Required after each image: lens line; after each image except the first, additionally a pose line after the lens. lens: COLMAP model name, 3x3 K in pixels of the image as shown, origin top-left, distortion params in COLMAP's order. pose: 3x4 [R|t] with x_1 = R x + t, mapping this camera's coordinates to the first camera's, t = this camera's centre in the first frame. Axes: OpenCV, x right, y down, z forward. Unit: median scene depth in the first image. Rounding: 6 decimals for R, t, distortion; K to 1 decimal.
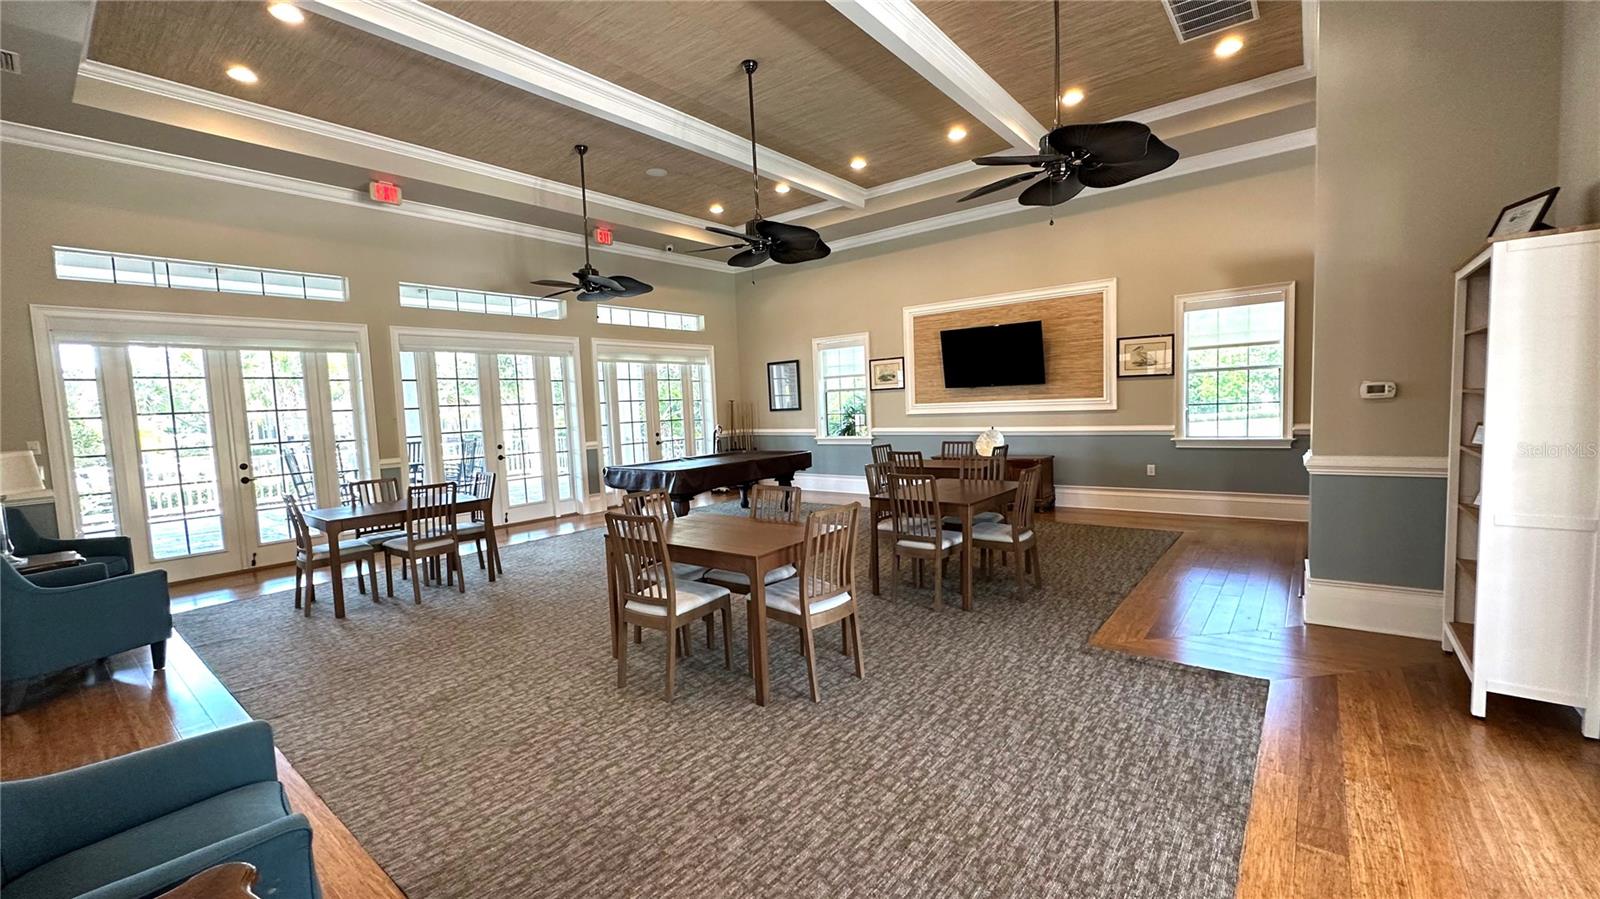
lens RADIAL K [[642.7, 0, 798.8], [0, 642.7, 452.2], [0, 0, 1]] dist [-0.000853, -0.000041]
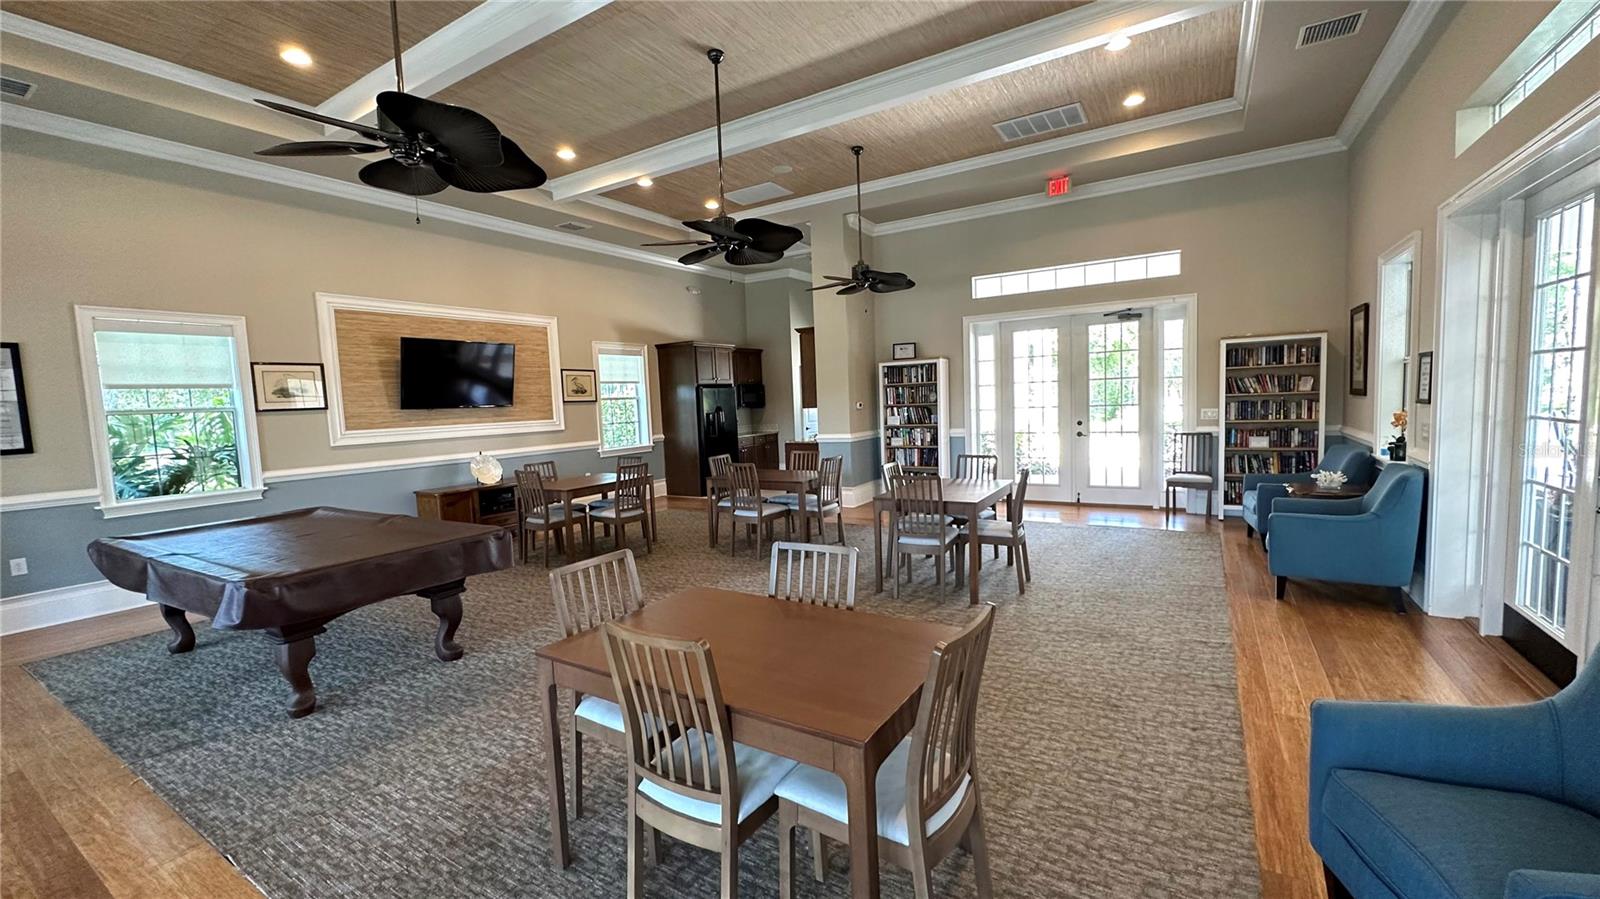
lens RADIAL K [[642.7, 0, 796.7], [0, 642.7, 452.1], [0, 0, 1]] dist [-0.000853, -0.000041]
pose [[-0.119555, -0.034792, 0.992218, -0.674050], [0.121156, 0.991405, 0.049362, -0.030042], [-0.985407, 0.126115, -0.114312, 0.675136]]
